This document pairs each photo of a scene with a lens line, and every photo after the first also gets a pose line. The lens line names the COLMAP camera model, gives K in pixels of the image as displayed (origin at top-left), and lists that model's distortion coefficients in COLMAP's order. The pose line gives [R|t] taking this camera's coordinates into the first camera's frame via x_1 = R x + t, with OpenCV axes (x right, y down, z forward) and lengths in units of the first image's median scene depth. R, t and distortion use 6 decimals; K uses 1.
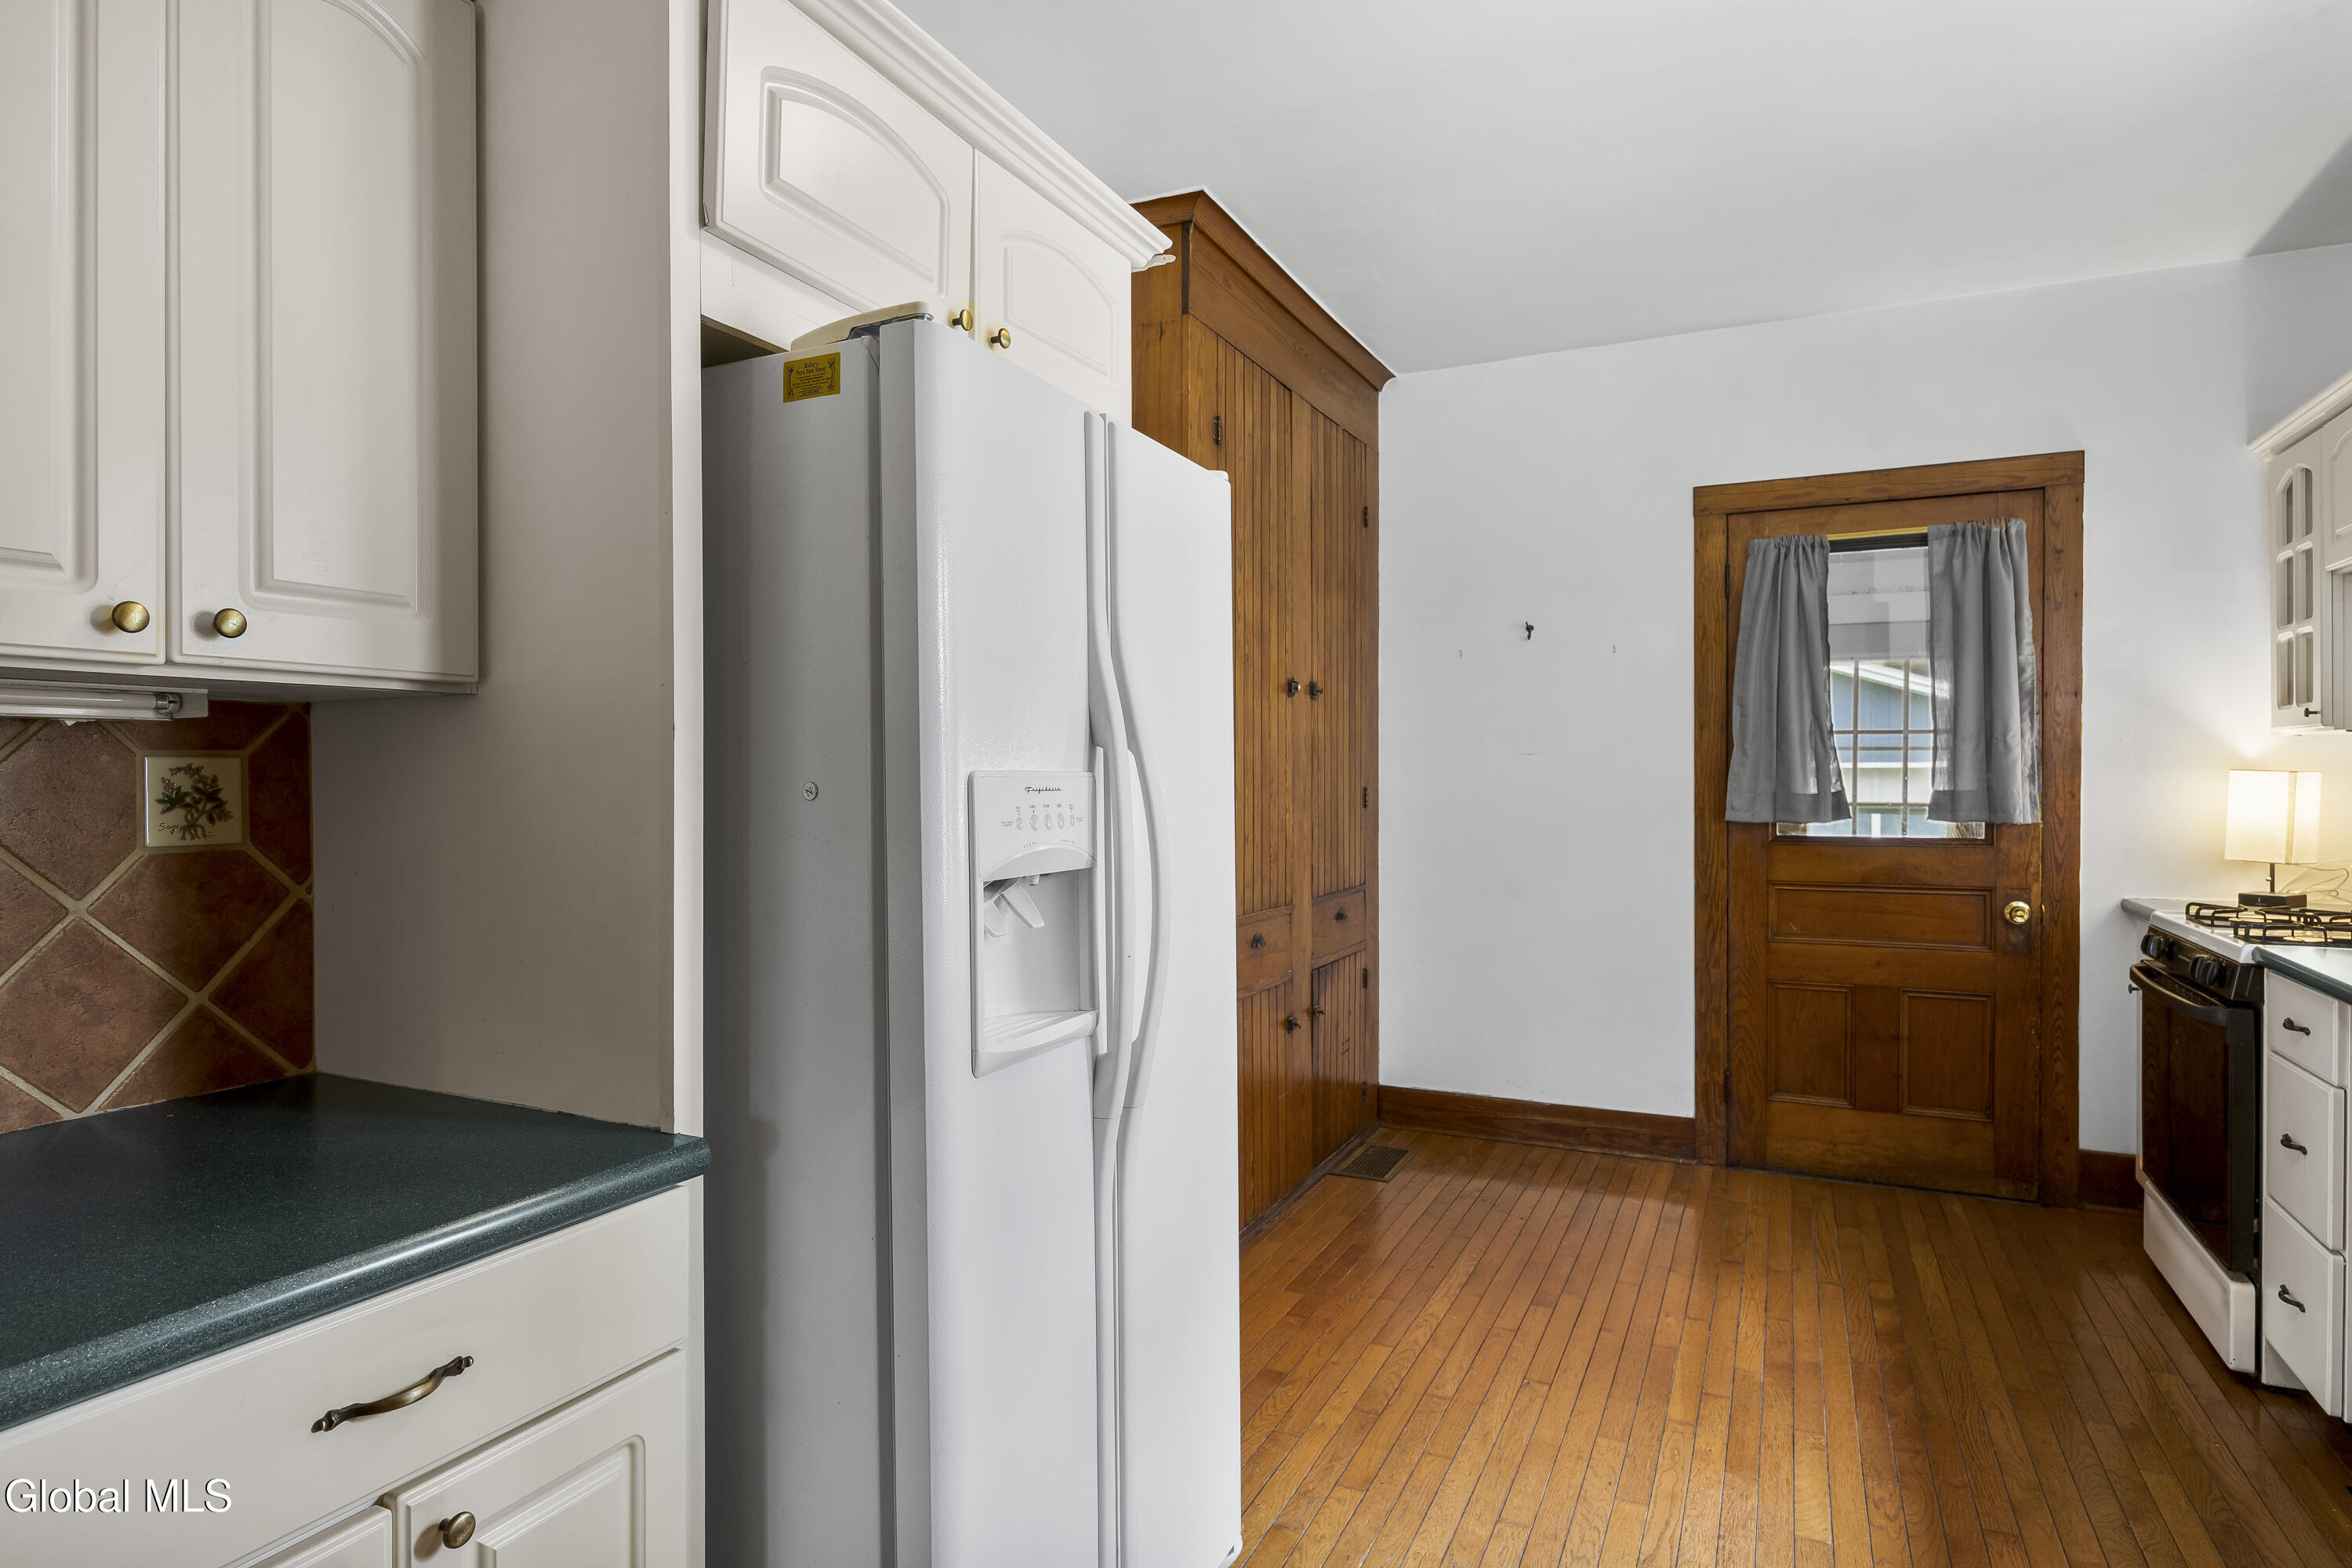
lens RADIAL K [[1307.7, 0, 1169.1], [0, 1307.7, 773.9], [0, 0, 1]] dist [0.001280, -0.001575]
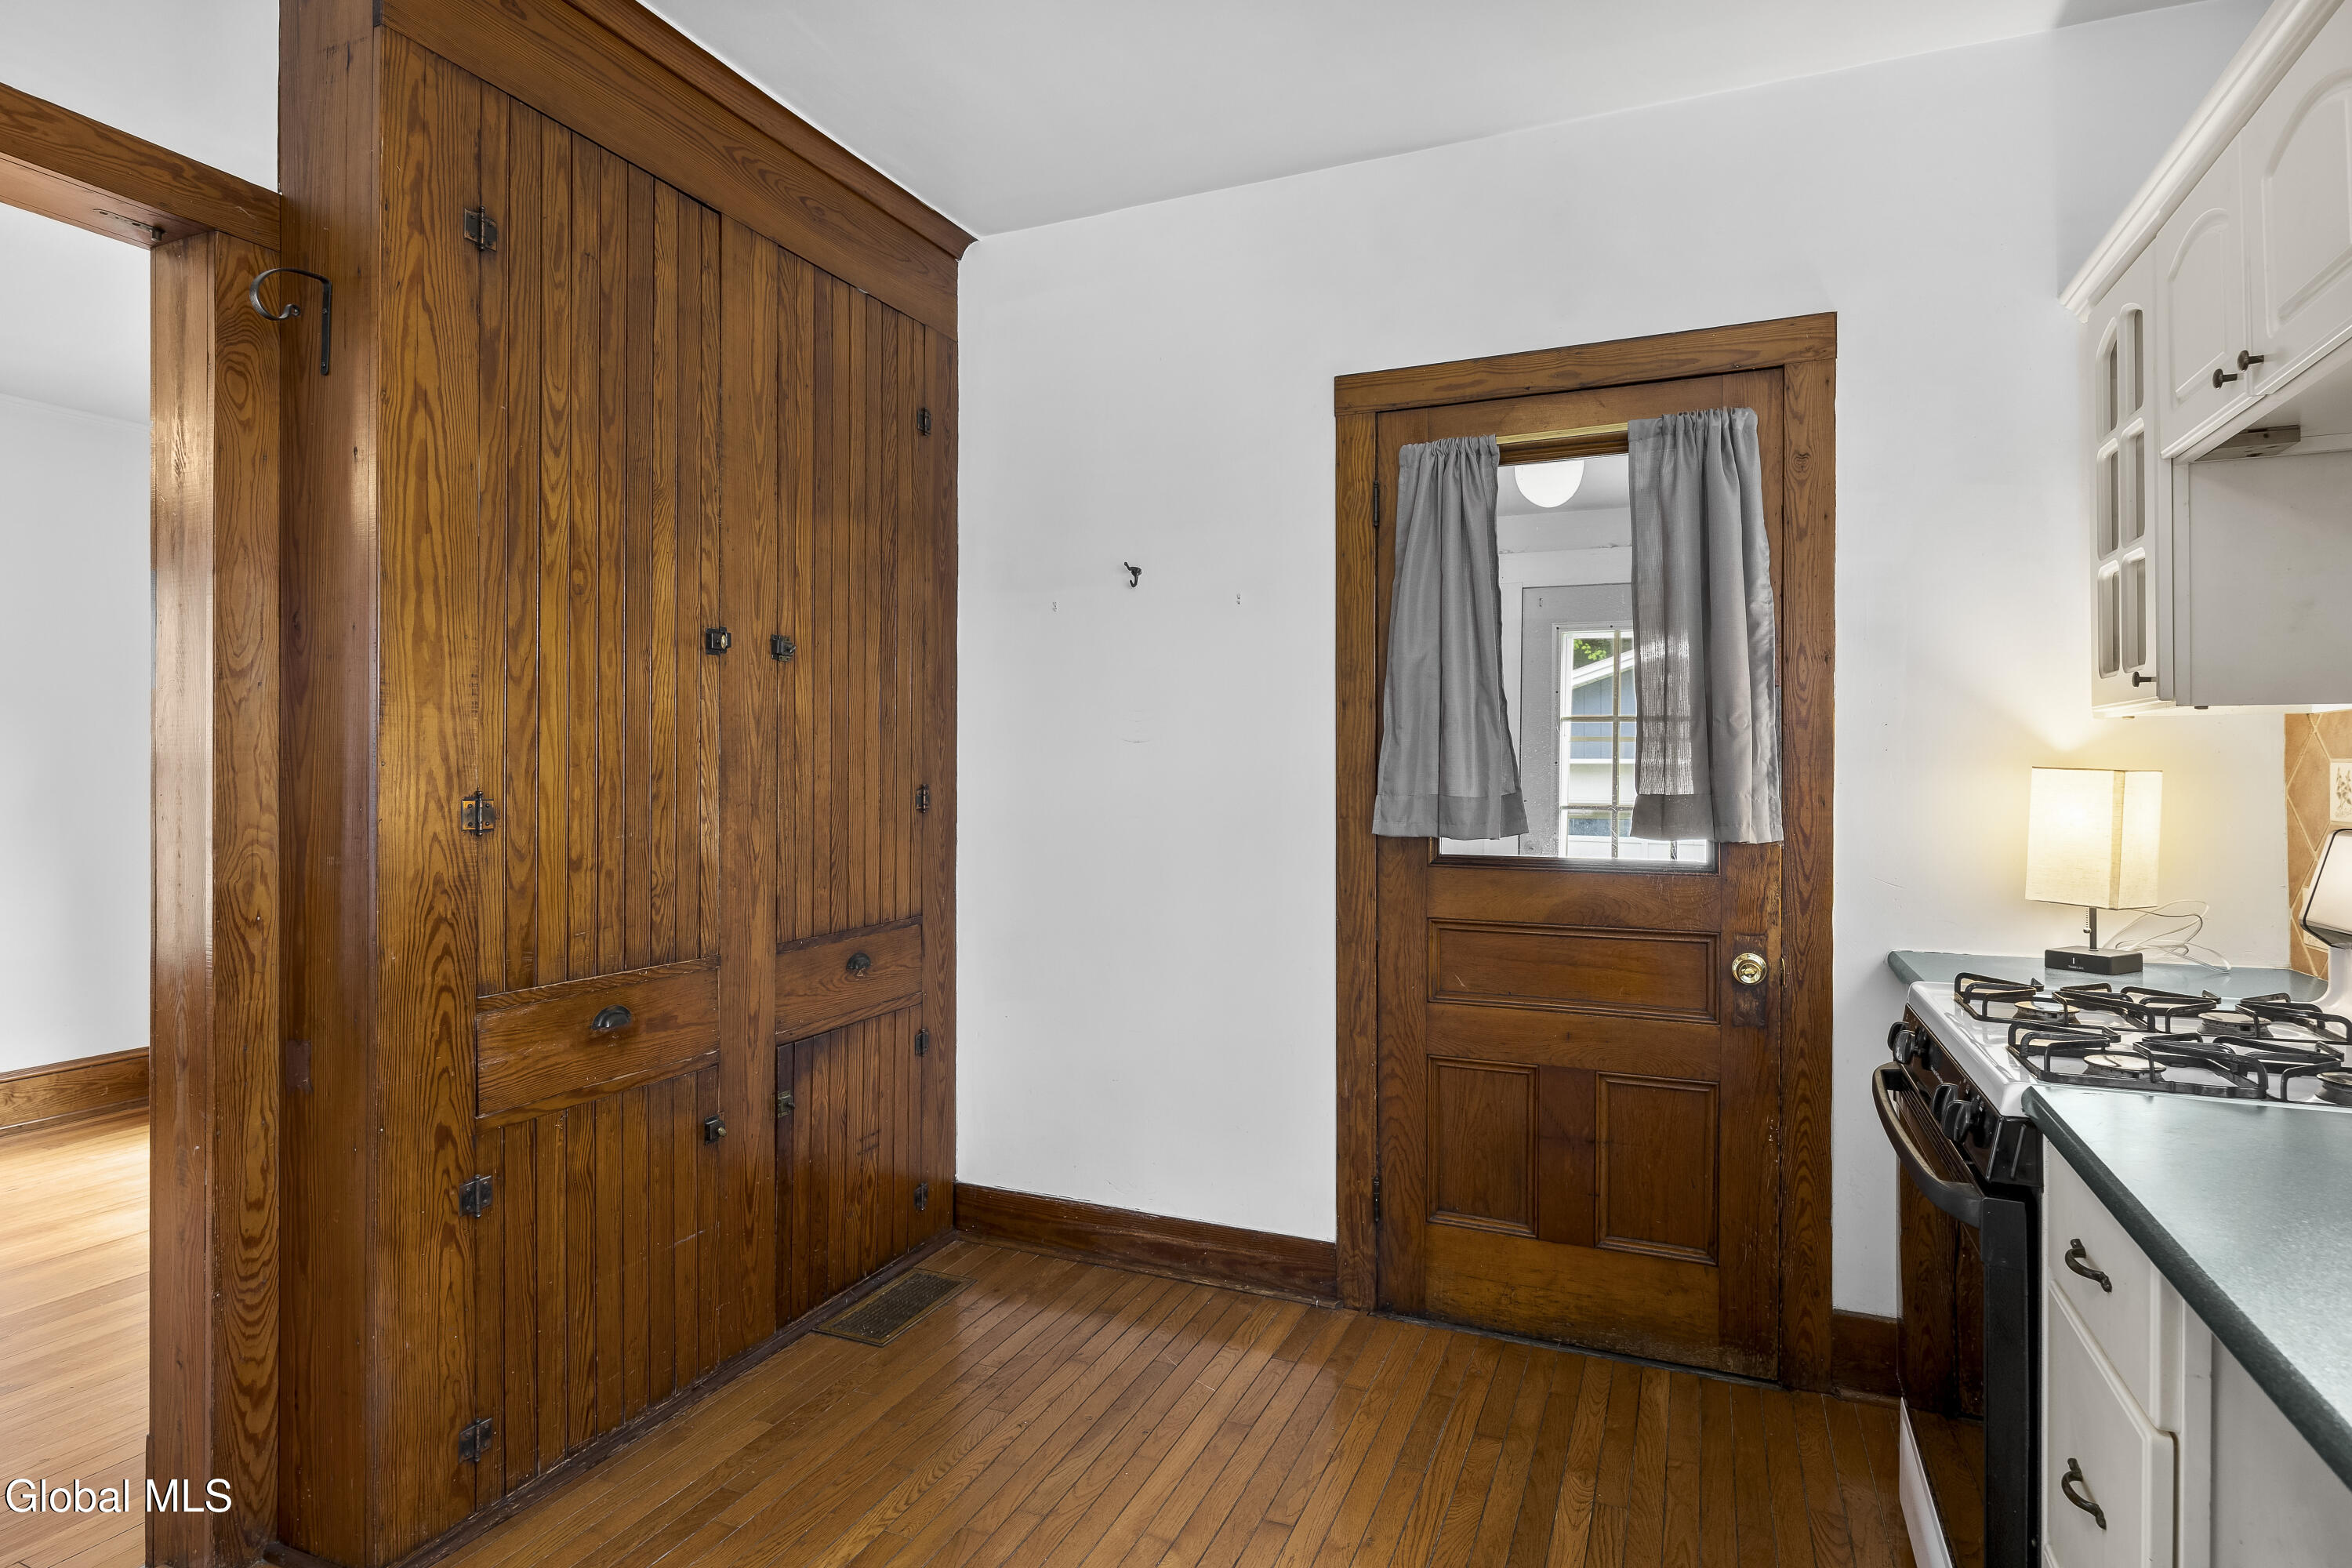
lens RADIAL K [[1248.0, 0, 1173.3], [0, 1248.0, 752.4], [0, 0, 1]] dist [-0.002361, 0.000439]
pose [[0.999408, 0.005294, 0.034000, 0.310356], [-0.004902, 0.999921, -0.011597, -0.001116], [-0.034058, 0.011423, 0.999355, 0.332863]]
